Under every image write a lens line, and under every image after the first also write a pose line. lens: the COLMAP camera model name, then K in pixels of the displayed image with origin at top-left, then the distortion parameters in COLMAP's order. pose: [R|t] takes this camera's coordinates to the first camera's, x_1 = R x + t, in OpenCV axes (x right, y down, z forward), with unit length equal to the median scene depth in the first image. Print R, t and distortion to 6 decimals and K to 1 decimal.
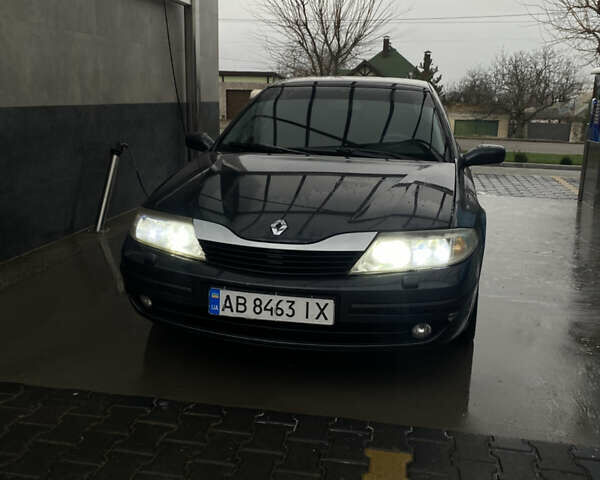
lens RADIAL K [[616.4, 0, 305.9], [0, 616.4, 219.8], [0, 0, 1]] dist [0.020067, 0.000000]
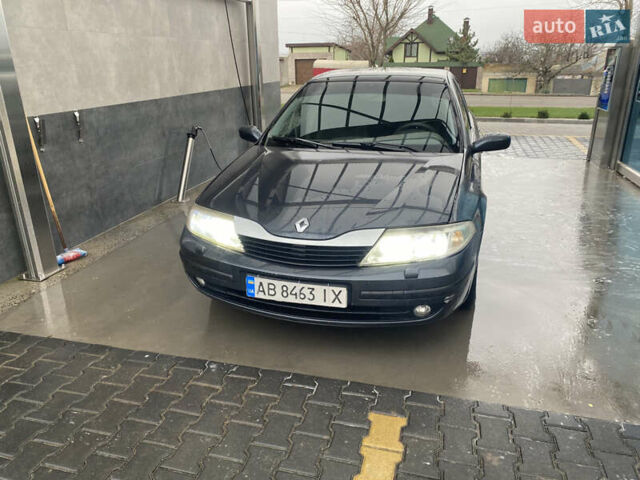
lens RADIAL K [[494.5, 0, 318.3], [0, 494.5, 229.4], [0, 0, 1]] dist [0.018390, -0.007826]
pose [[0.995595, -0.007276, -0.093477, 0.077762], [0.019395, 0.991402, 0.129403, -0.103511], [0.091732, -0.130646, 0.987176, 0.055351]]
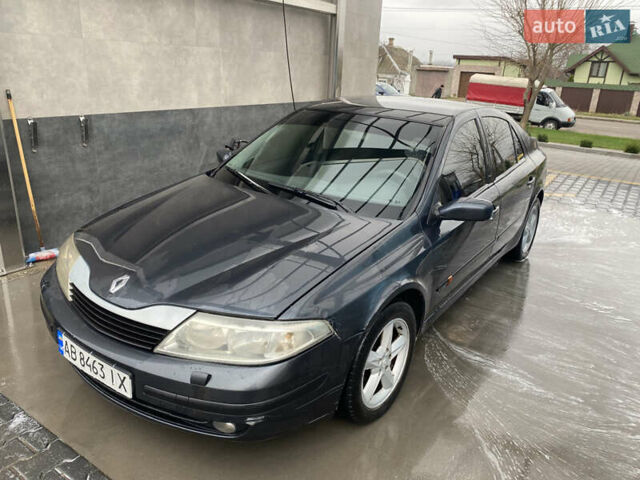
lens RADIAL K [[494.5, 0, 320.4], [0, 494.5, 222.8], [0, 0, 1]] dist [0.018390, -0.007826]
pose [[0.910575, 0.144285, -0.387344, 0.555378], [-0.106264, 0.987316, 0.117966, -0.218034], [0.399451, -0.066256, 0.914357, 0.405595]]
